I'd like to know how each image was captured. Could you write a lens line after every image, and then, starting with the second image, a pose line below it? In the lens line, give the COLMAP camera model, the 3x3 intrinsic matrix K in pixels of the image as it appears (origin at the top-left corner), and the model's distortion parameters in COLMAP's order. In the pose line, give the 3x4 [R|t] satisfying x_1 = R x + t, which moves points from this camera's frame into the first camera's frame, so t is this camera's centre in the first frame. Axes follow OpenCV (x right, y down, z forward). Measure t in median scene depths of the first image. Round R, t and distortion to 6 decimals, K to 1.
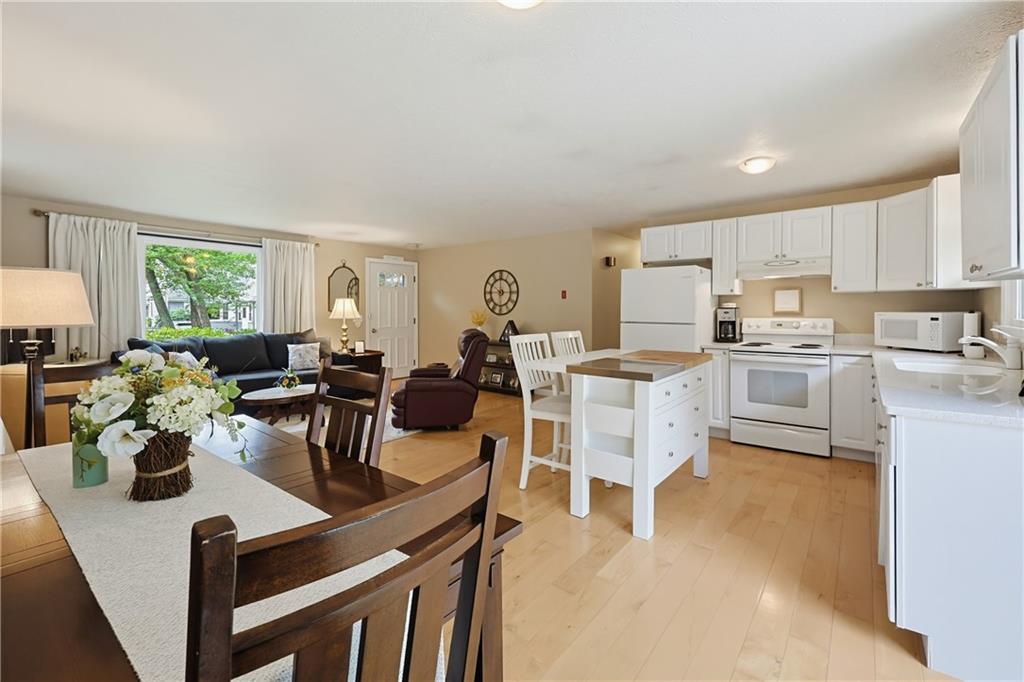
lens RADIAL K [[438.4, 0, 514.8], [0, 438.4, 317.3], [0, 0, 1]] dist [-0.000339, -0.000122]
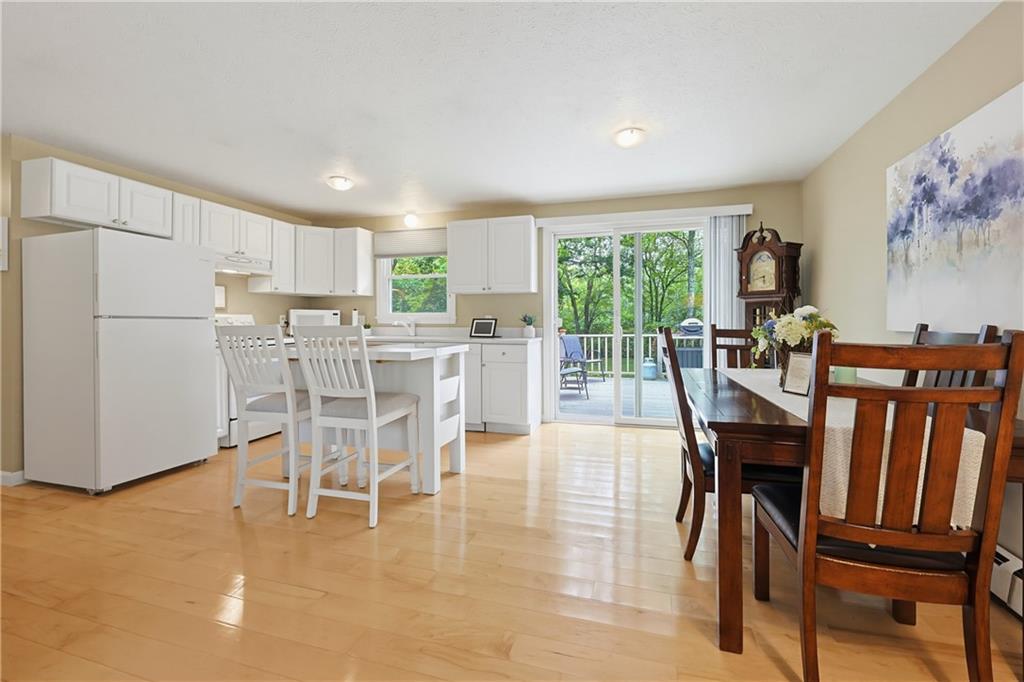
lens RADIAL K [[436.4, 0, 511.9], [0, 436.4, 323.5], [0, 0, 1]] dist [0.001065, 0.000204]
pose [[-0.371483, -0.000214, 0.928440, -0.492993], [0.019979, 0.999767, 0.008224, 0.025199], [-0.928225, 0.021605, -0.371392, 0.679347]]
